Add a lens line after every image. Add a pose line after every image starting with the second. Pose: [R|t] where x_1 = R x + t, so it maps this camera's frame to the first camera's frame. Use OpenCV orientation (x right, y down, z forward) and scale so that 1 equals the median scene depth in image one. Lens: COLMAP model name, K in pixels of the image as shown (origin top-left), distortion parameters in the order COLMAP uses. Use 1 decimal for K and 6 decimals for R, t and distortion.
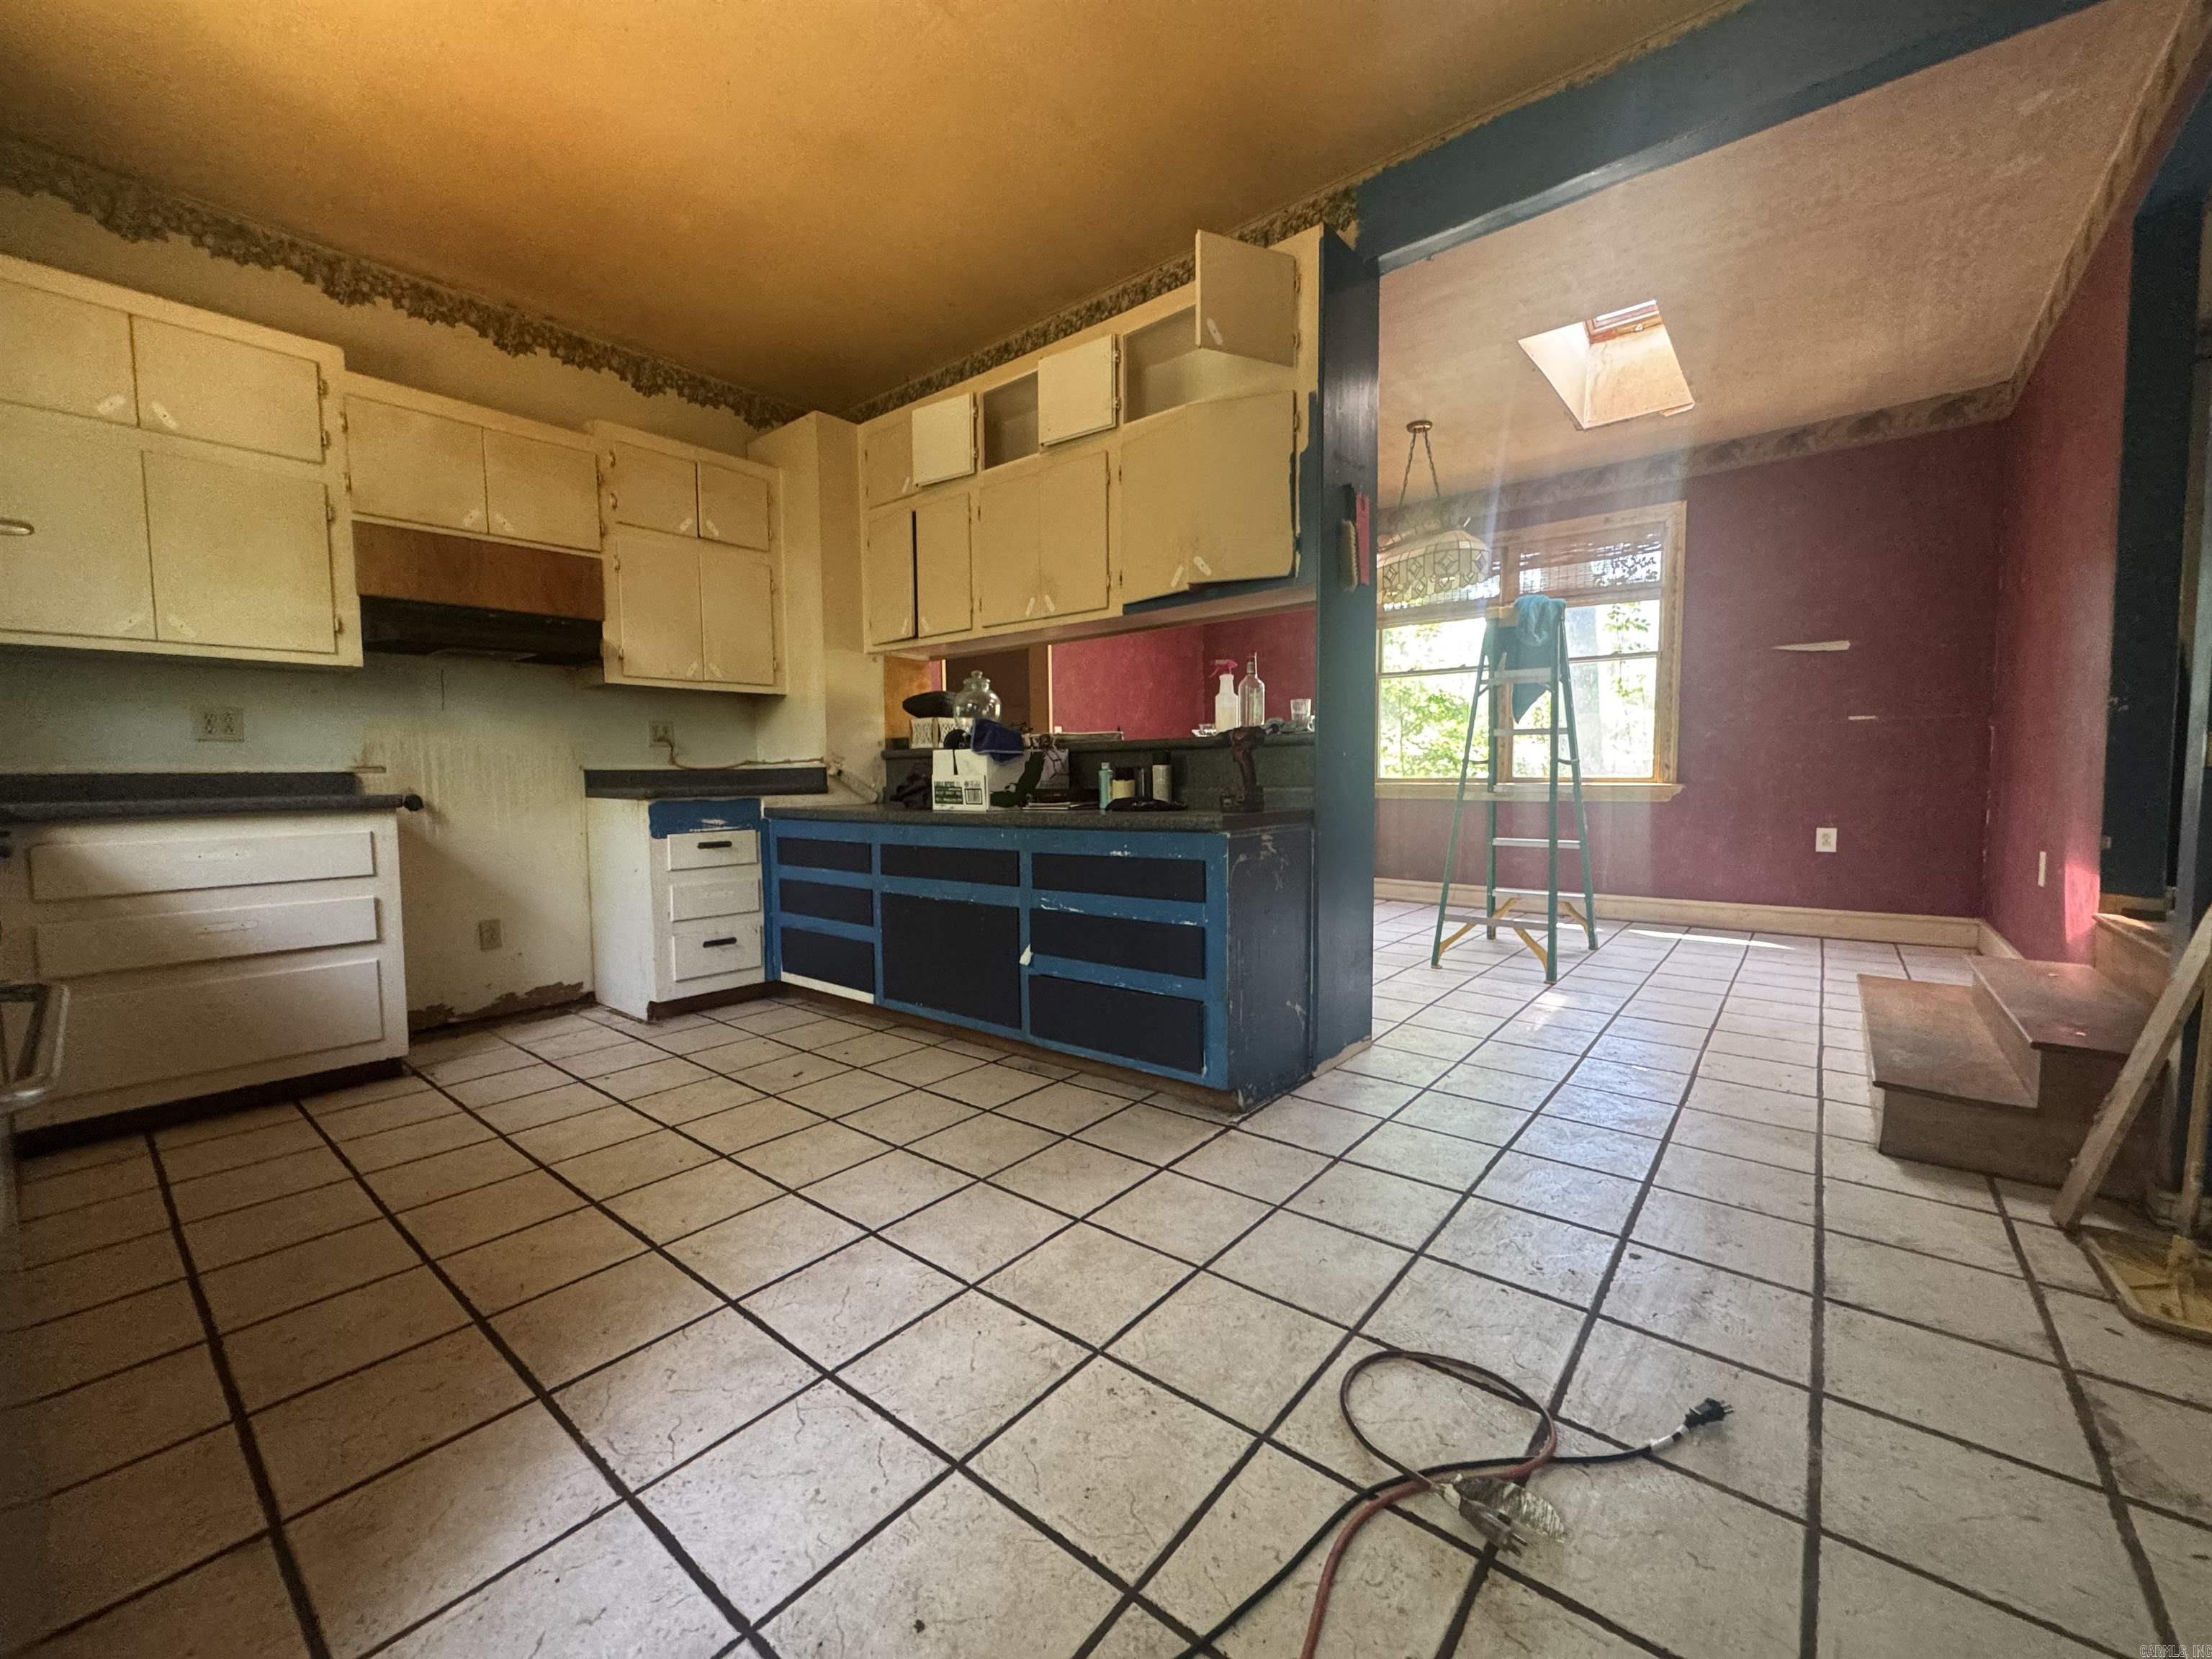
lens RADIAL K [[881.3, 0, 1100.7], [0, 881.3, 833.7], [0, 0, 1]] dist [-0.005811, 0.000568]
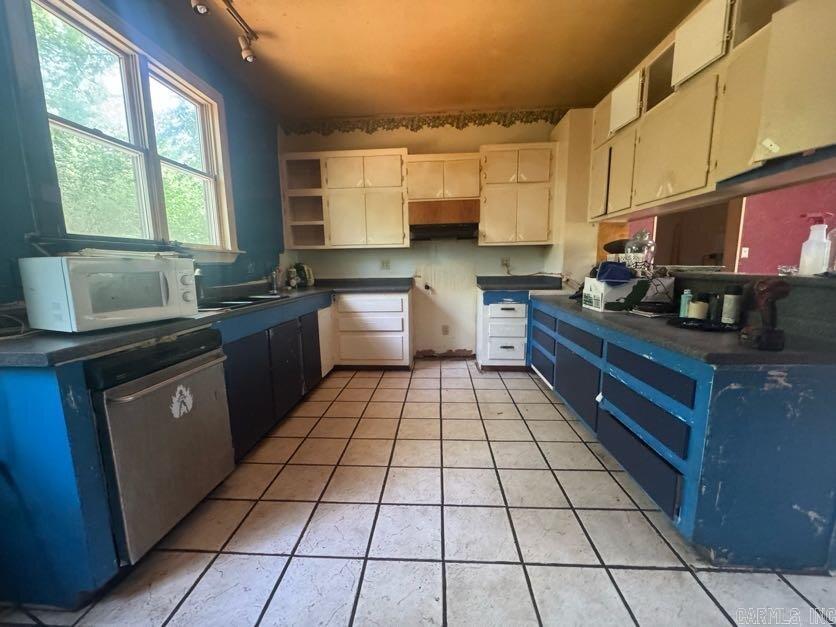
lens RADIAL K [[333.1, 0, 418.6], [0, 333.1, 313.9], [0, 0, 1]] dist [-0.005811, 0.000568]
pose [[0.586763, 0.123127, -0.800343, 0.202190], [-0.046159, 0.991851, 0.118748, -0.086131], [0.808442, -0.032734, 0.587665, 0.268740]]
